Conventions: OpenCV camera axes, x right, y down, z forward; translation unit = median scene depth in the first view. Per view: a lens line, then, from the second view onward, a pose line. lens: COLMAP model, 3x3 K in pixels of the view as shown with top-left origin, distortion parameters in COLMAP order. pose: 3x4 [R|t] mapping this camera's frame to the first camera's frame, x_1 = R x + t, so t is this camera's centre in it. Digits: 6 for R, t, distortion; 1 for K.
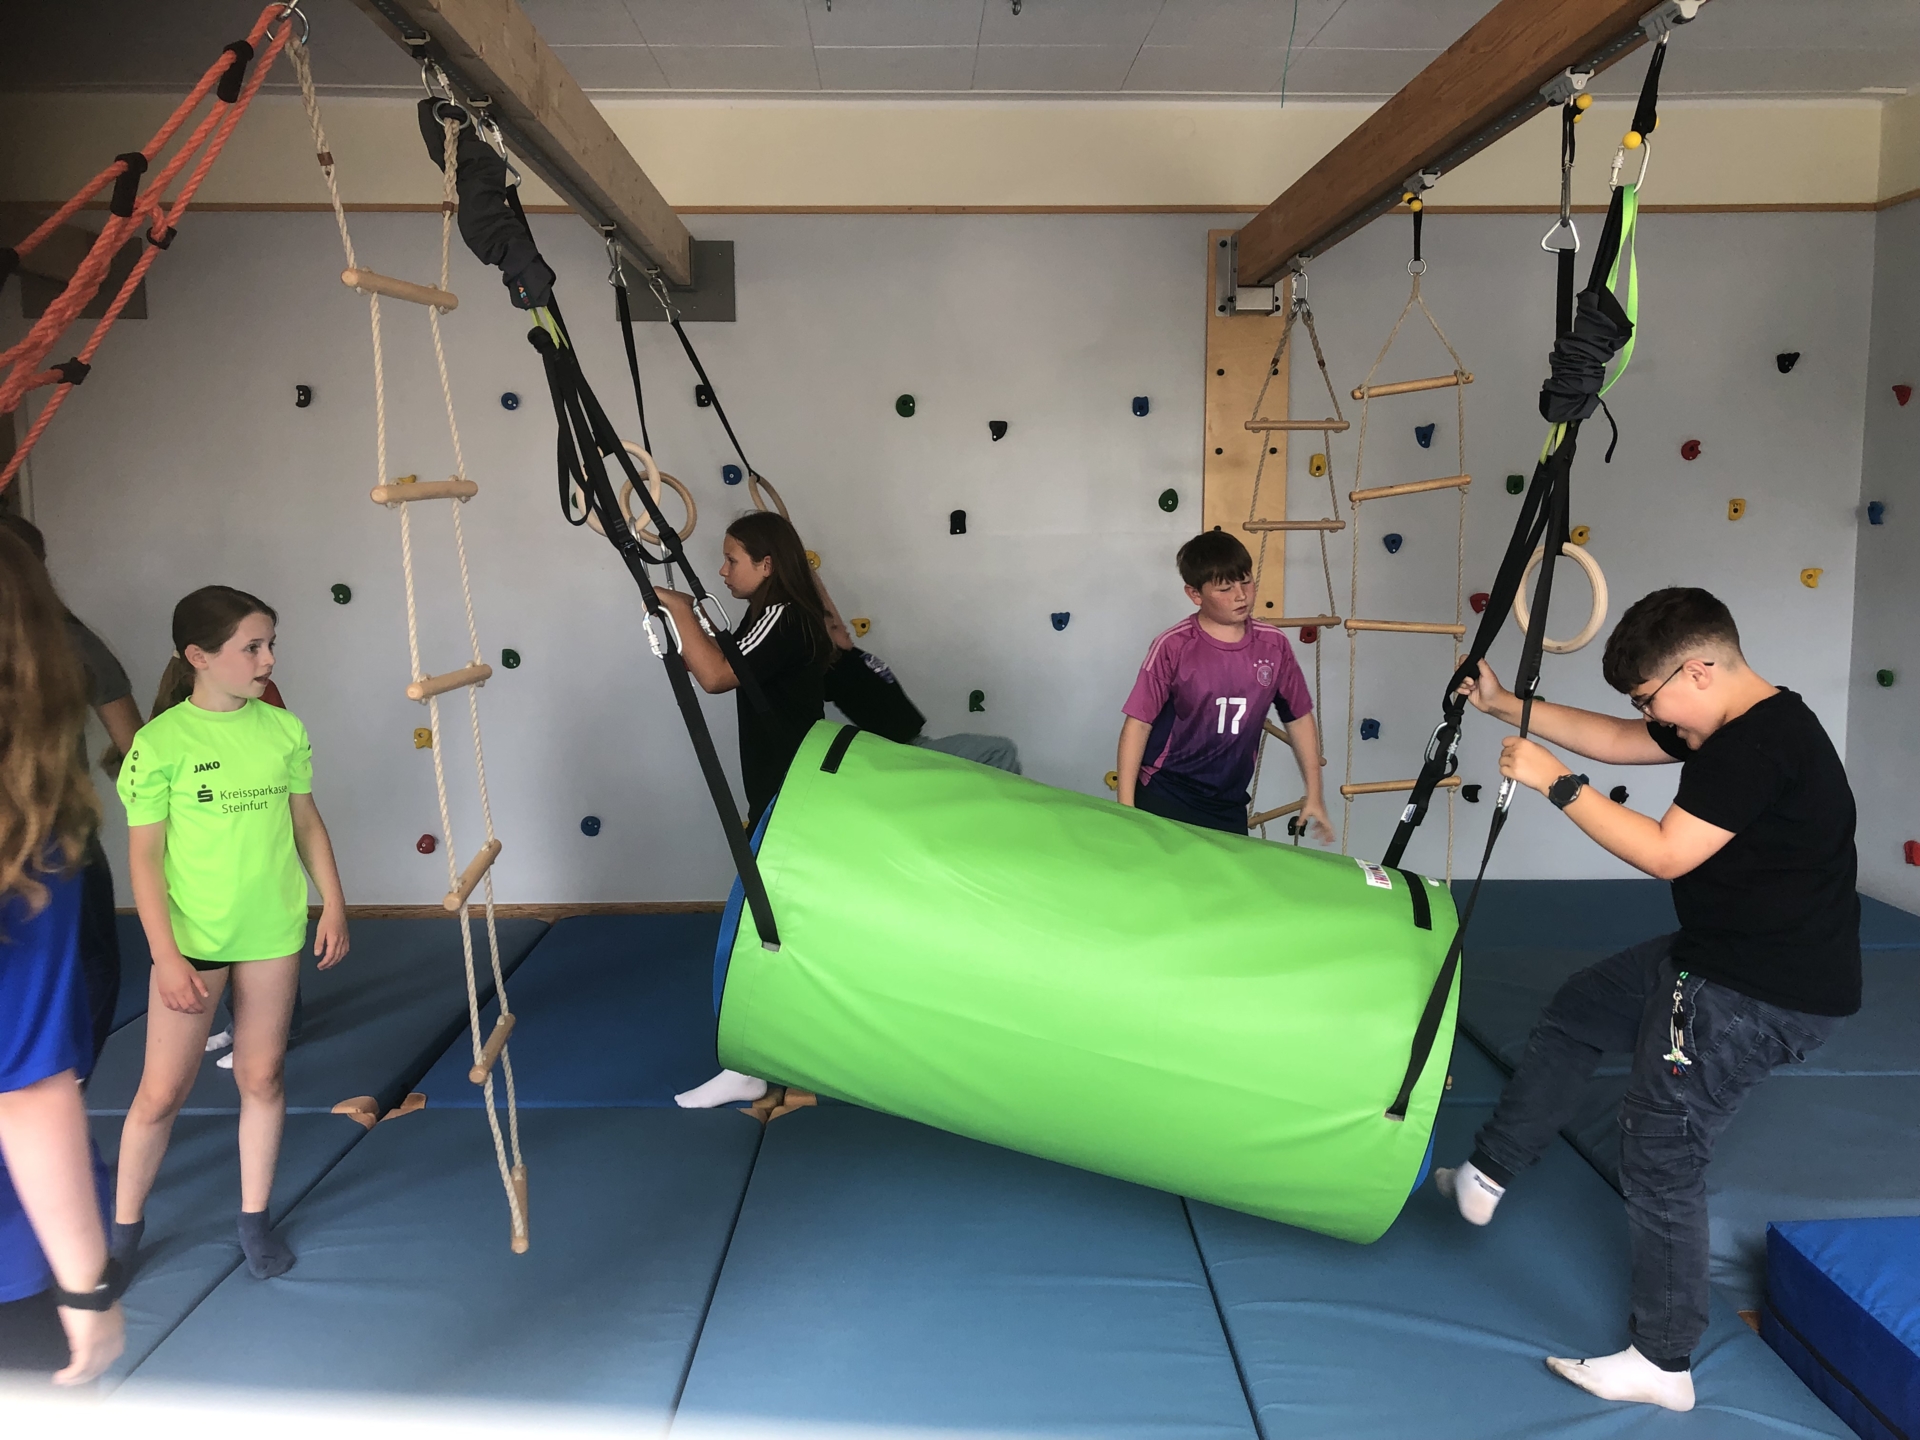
lens RADIAL K [[1552.8, 0, 958.6], [0, 1552.8, 721.5], [0, 0, 1]] dist [0.046464, -0.033229]
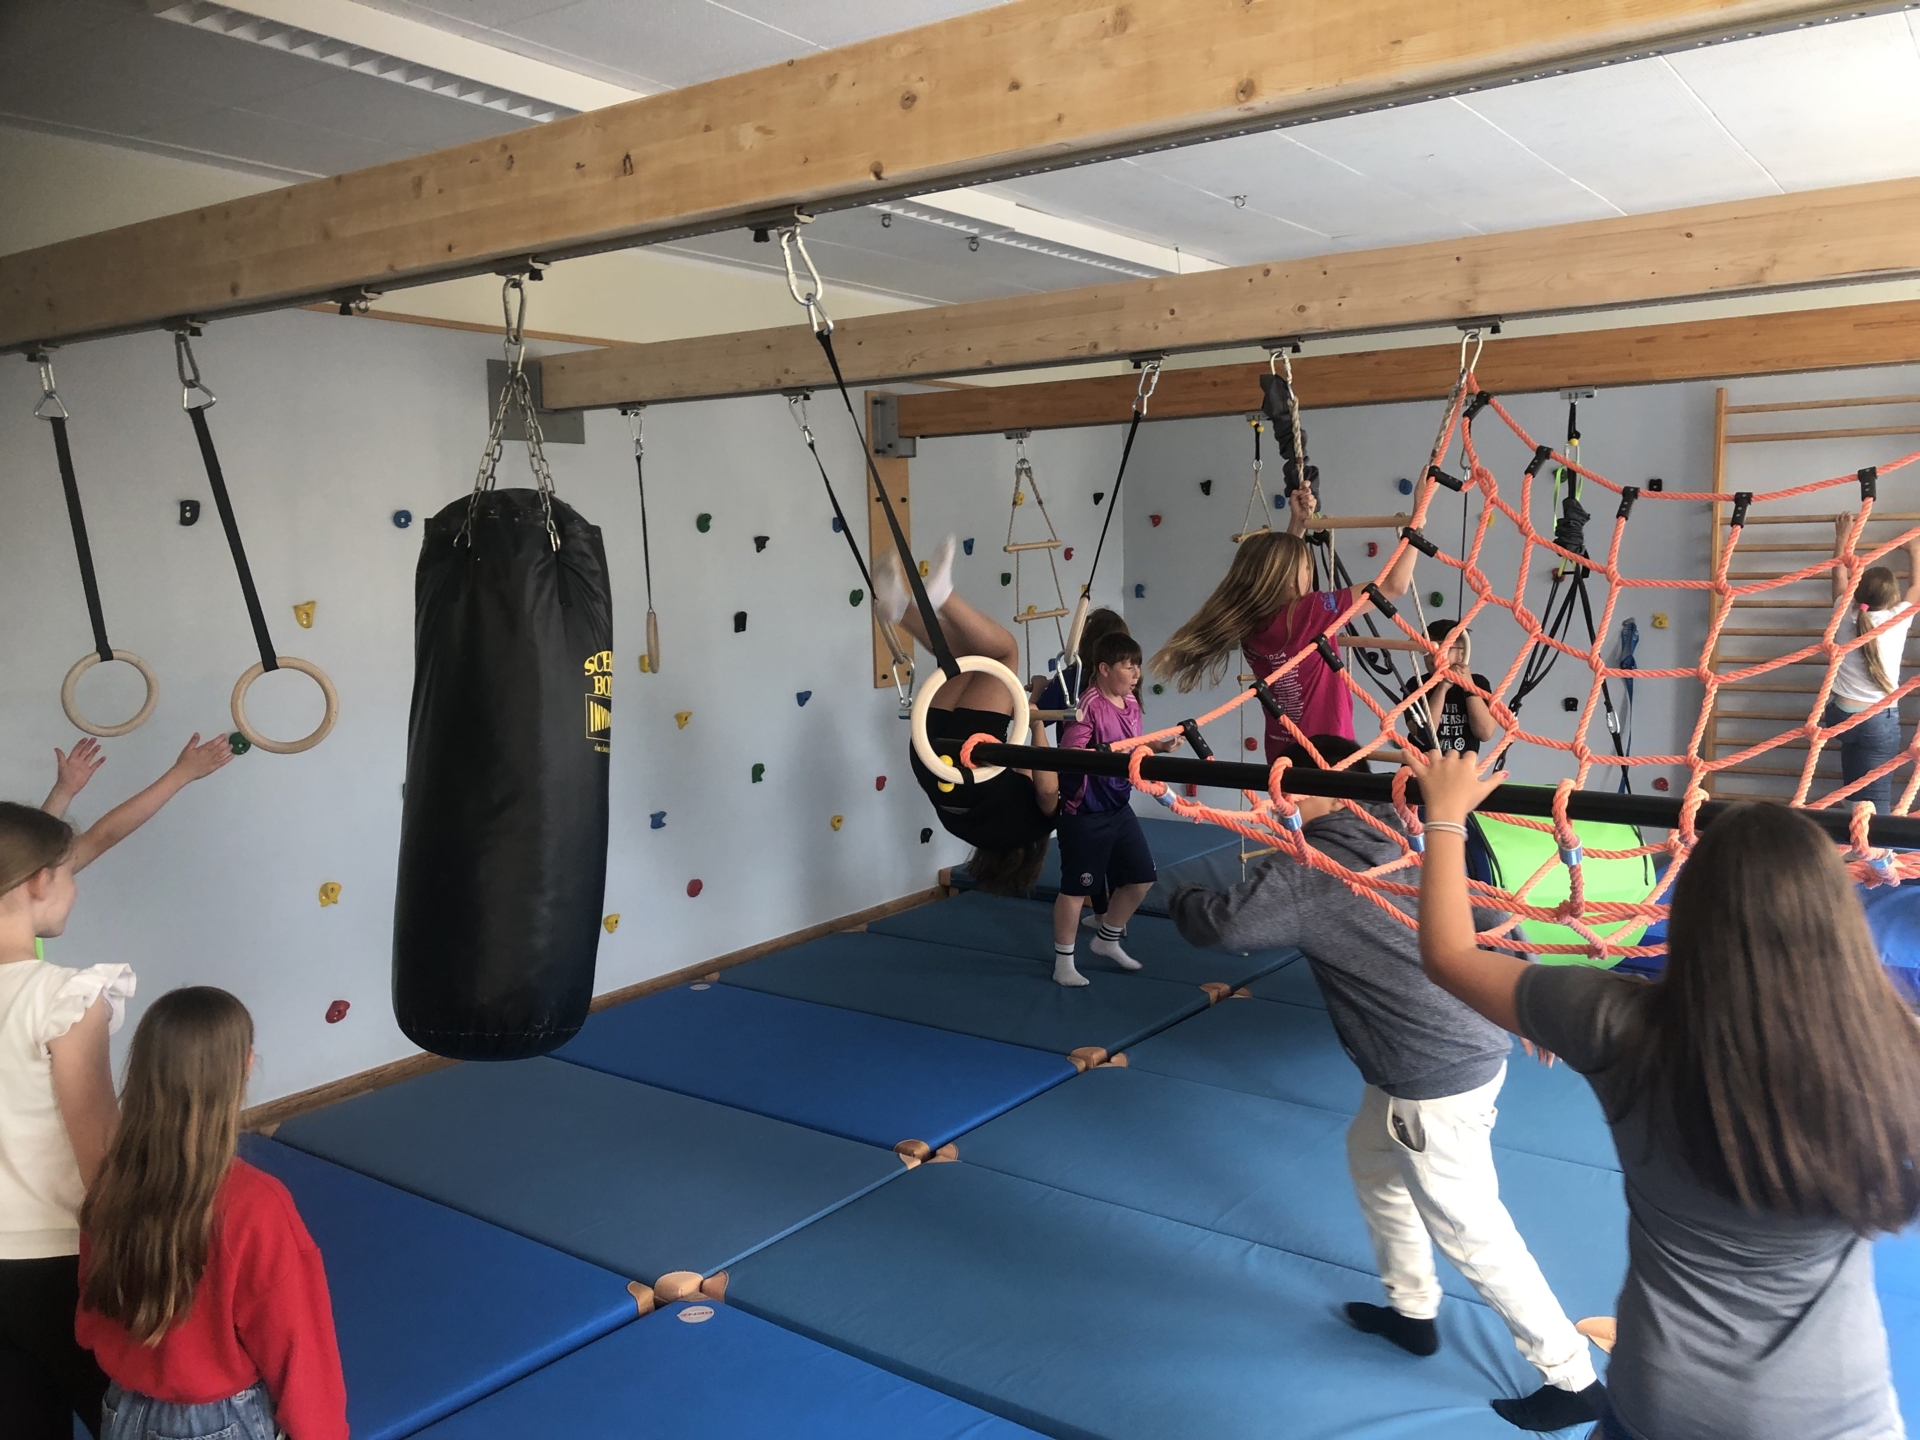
lens RADIAL K [[1552.8, 0, 955.7], [0, 1552.8, 717.8], [0, 0, 1]] dist [0.046464, -0.033229]
pose [[0.582639, -0.090963, 0.807625, -0.856244], [0.124047, 0.992027, 0.022242, -0.063529], [-0.803209, 0.087225, 0.589277, 0.194916]]
